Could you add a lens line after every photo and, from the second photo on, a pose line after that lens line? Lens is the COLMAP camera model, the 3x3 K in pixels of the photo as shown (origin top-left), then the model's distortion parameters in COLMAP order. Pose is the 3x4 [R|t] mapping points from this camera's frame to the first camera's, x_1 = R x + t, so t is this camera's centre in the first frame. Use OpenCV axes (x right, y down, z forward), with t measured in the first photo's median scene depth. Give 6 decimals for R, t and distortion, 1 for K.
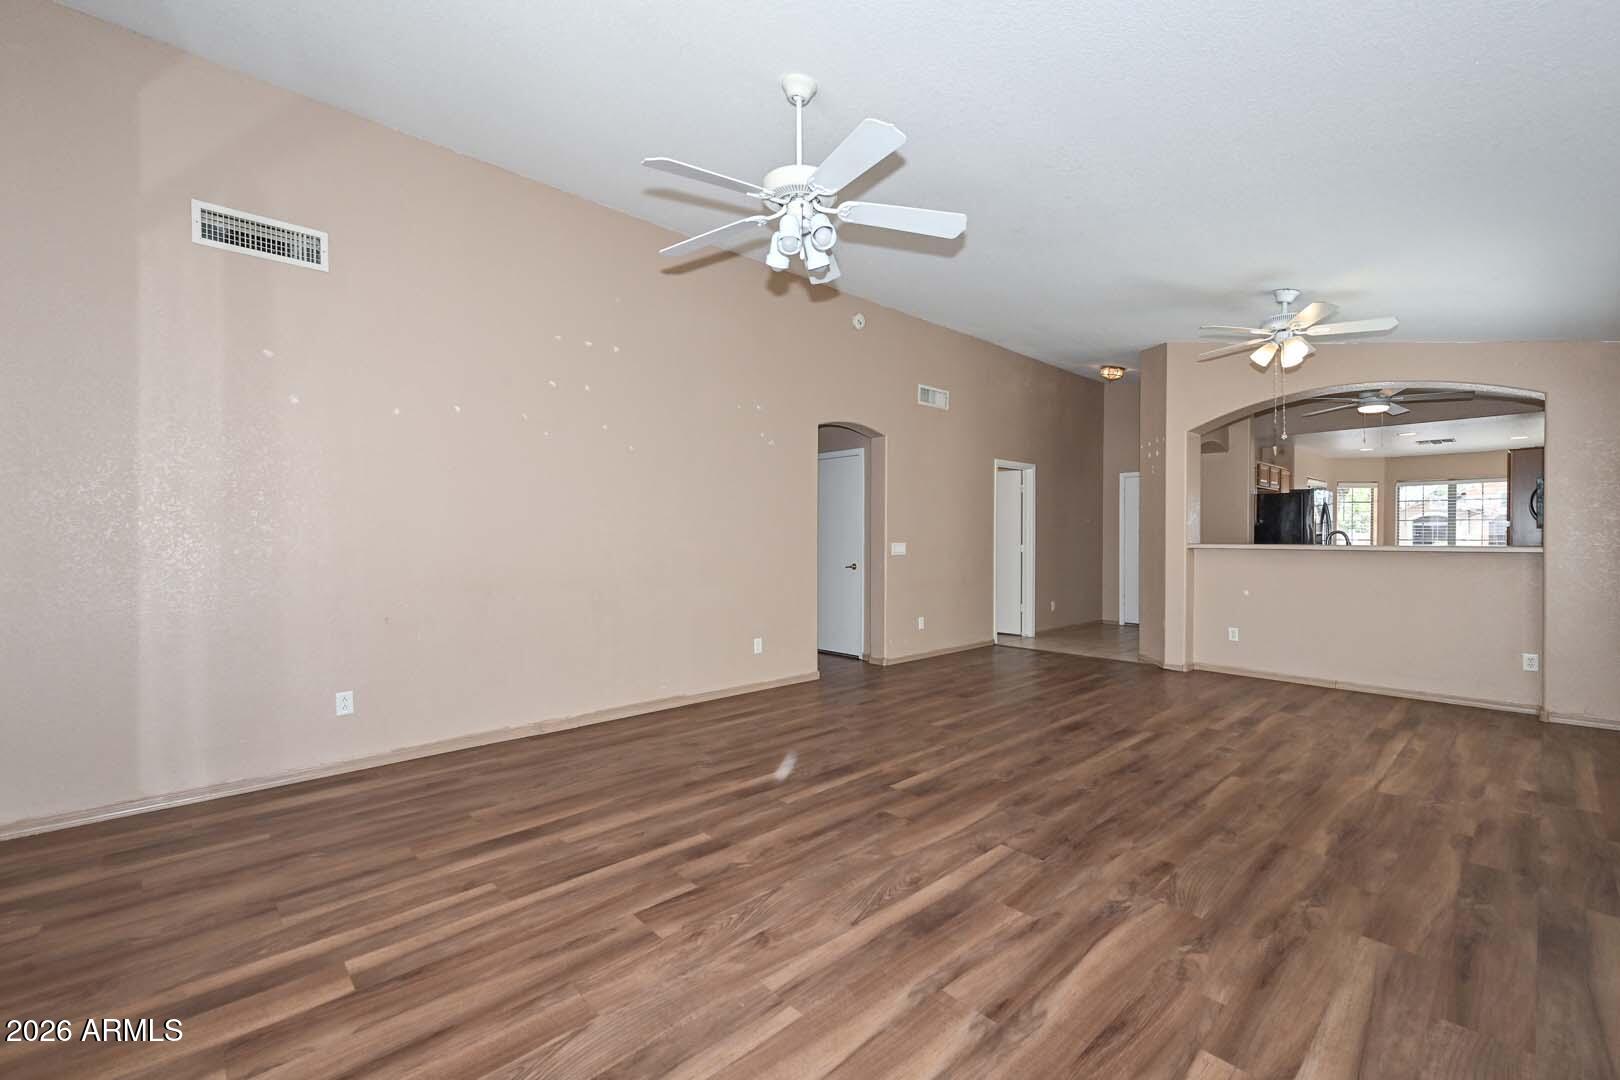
lens RADIAL K [[721.2, 0, 815.3], [0, 721.2, 536.7], [0, 0, 1]] dist [0.004312, 0.000488]
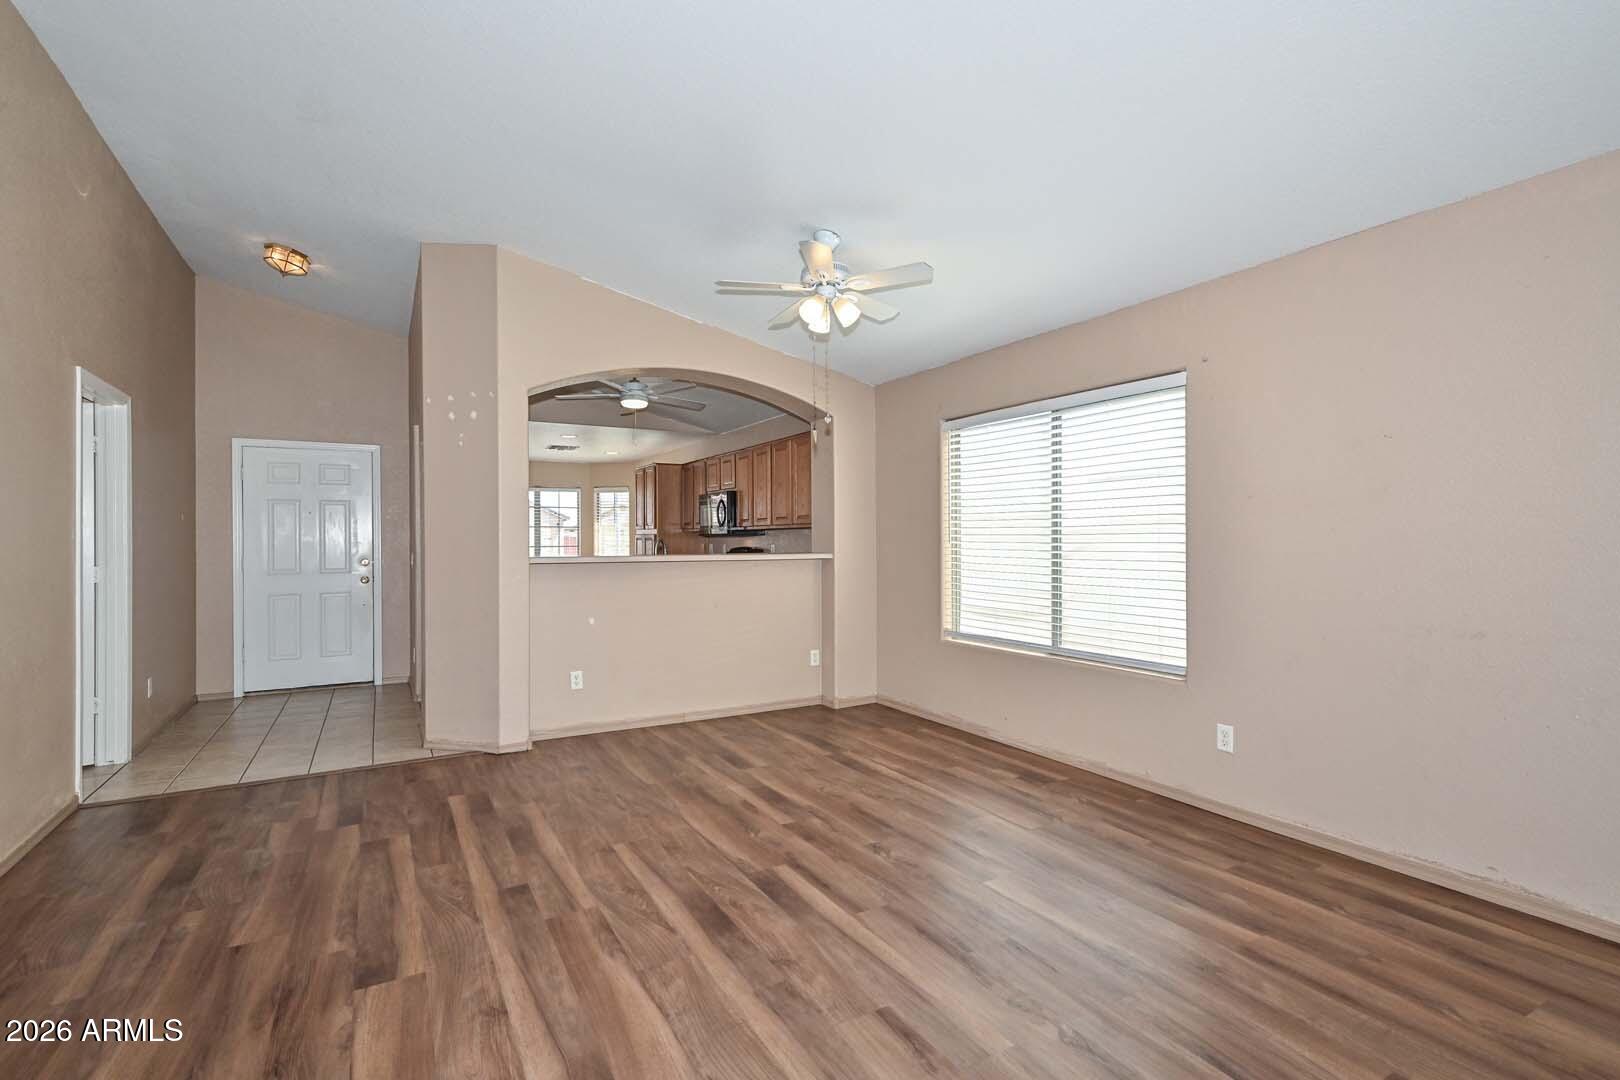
lens RADIAL K [[764.4, 0, 817.4], [0, 764.4, 542.4], [0, 0, 1]] dist [0.009636, 0.000282]
pose [[0.229412, -0.006513, 0.973308, -0.158926], [0.007040, 0.999963, 0.005032, -0.009014], [-0.973304, 0.005698, 0.229449, 0.789361]]
